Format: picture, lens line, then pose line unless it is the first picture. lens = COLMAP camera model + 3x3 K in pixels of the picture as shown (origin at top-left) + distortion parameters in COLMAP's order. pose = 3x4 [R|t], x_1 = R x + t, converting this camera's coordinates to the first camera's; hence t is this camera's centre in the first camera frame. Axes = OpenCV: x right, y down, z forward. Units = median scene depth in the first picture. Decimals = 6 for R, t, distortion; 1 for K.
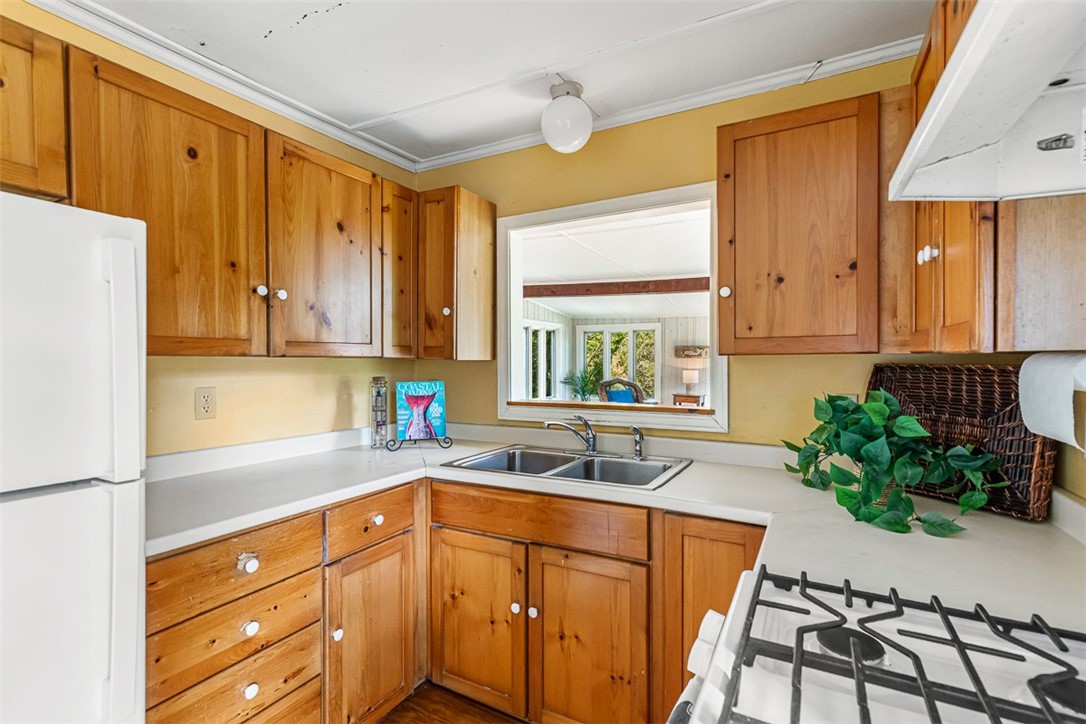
lens RADIAL K [[492.4, 0, 542.7], [0, 492.4, 366.6], [0, 0, 1]] dist [0.005542, -0.001106]
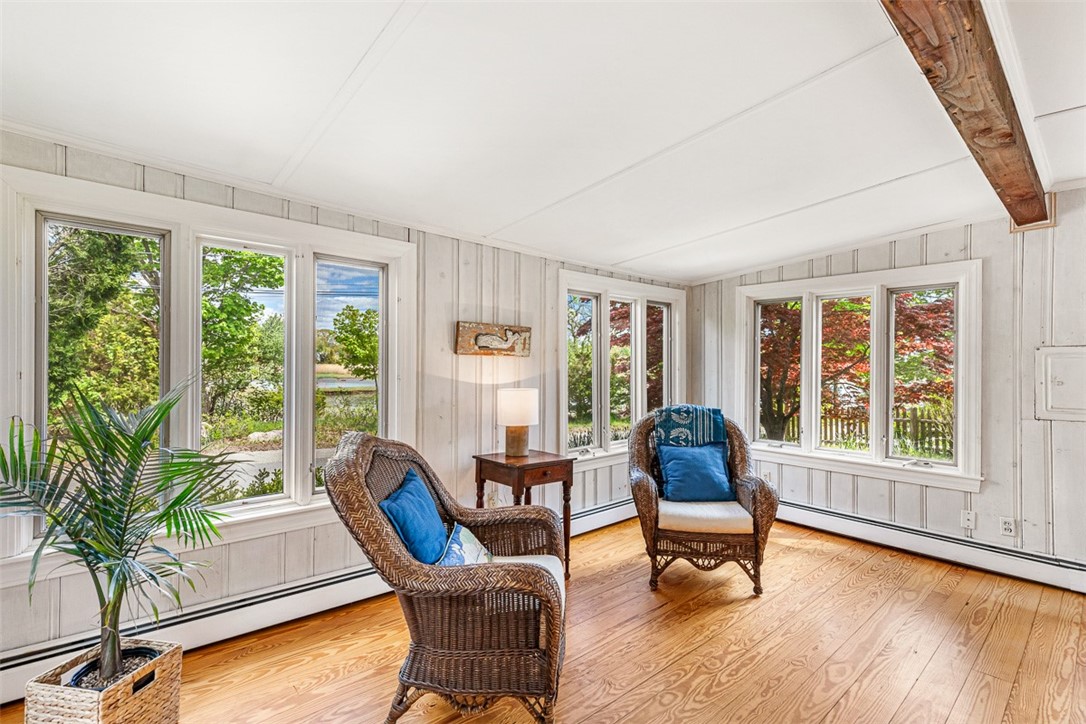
lens RADIAL K [[492.4, 0, 543.3], [0, 492.4, 366.5], [0, 0, 1]] dist [0.005542, -0.001106]
pose [[0.333180, 0.002225, 0.942860, -0.033983], [0.006046, 0.999972, -0.004496, -0.007601], [-0.942844, 0.007199, 0.333157, 0.809487]]
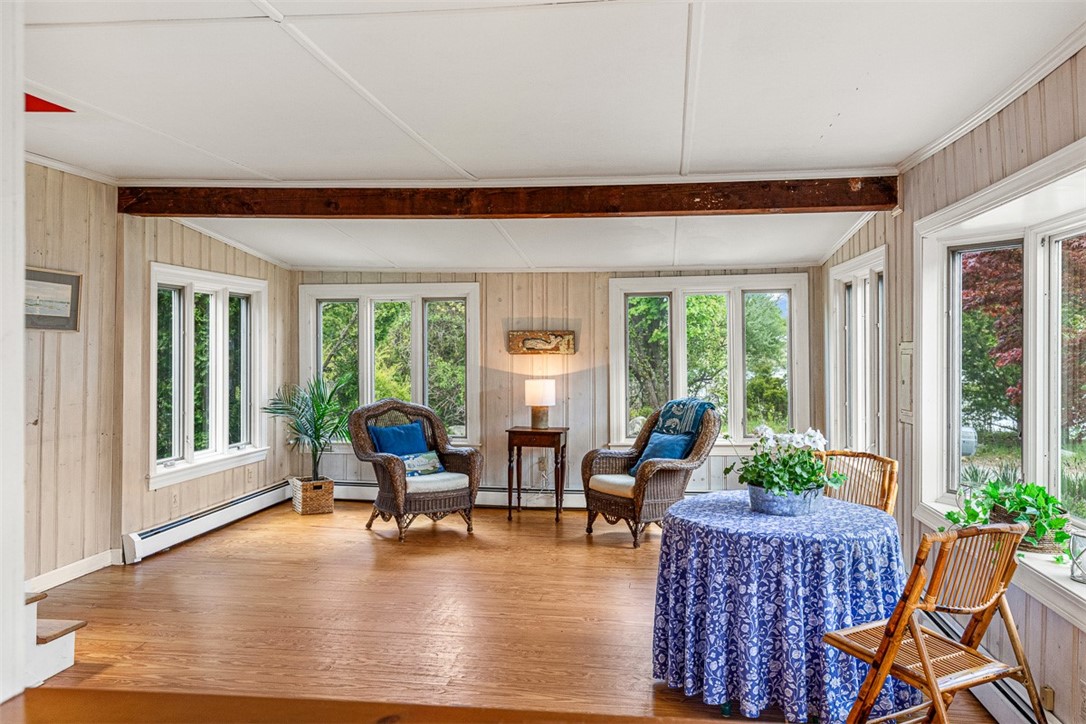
lens RADIAL K [[858.7, 0, 553.4], [0, 858.7, 334.6], [0, 0, 1]] dist [0.008111, 0.002656]
pose [[0.934966, -0.000358, 0.354736, 0.006081], [0.010833, 0.999562, -0.027544, -0.013220], [-0.354571, 0.029596, 0.934561, 0.175392]]
